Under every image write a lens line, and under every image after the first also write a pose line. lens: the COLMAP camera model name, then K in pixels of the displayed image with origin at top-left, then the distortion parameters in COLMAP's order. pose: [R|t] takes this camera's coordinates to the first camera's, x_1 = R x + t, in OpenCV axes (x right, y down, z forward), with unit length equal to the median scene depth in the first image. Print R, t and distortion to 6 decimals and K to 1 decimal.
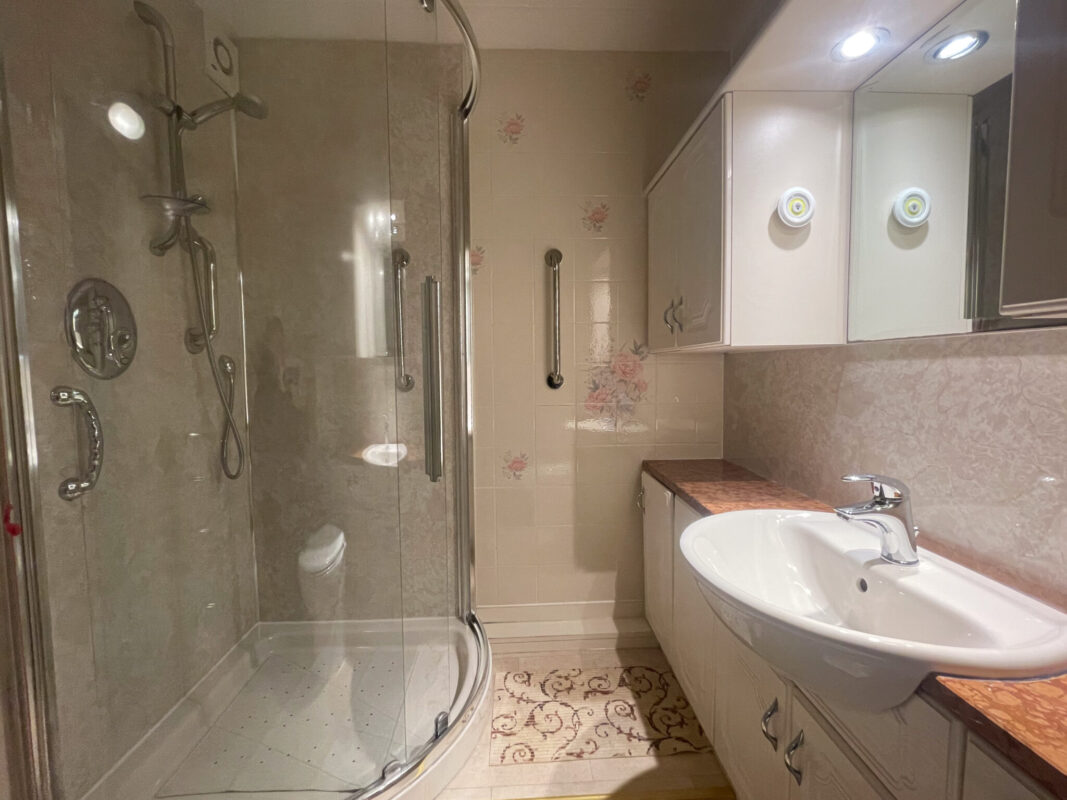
lens RADIAL K [[450.0, 0, 533.5], [0, 450.0, 400.0], [0, 0, 1]] dist [-0.001850, -0.000204]
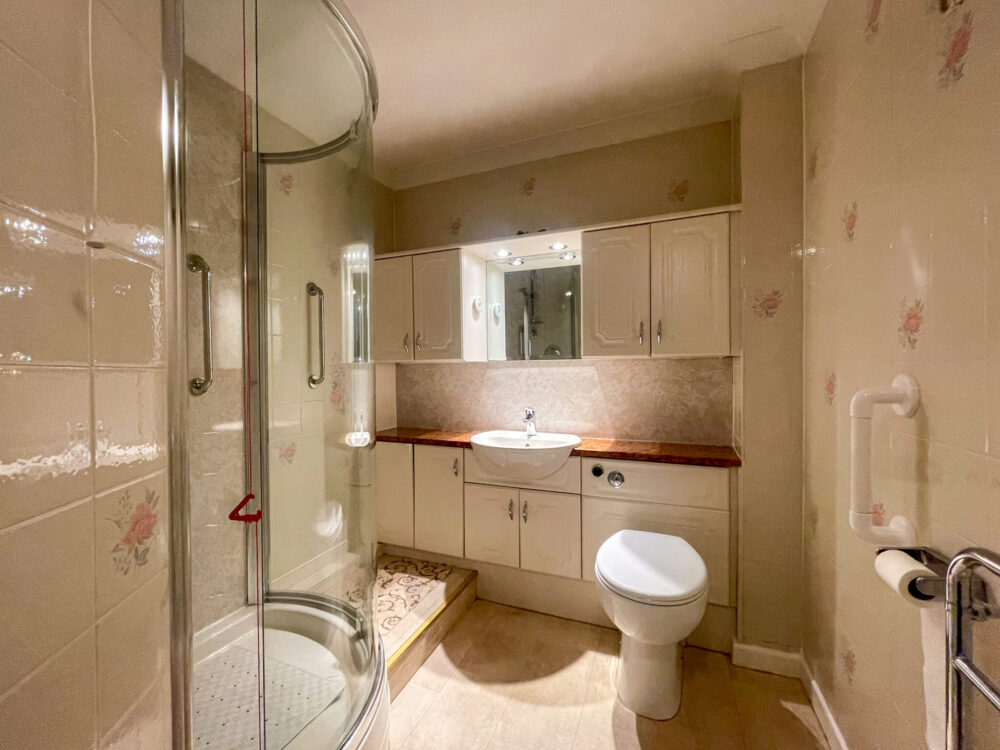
lens RADIAL K [[401.4, 0, 501.4], [0, 401.4, 374.0], [0, 0, 1]] dist [-0.001419, -0.000182]
pose [[0.427744, -0.005286, 0.903884, -1.087963], [0.069934, 0.997179, -0.027264, 0.005887], [-0.901190, 0.074874, 0.426907, 0.012895]]
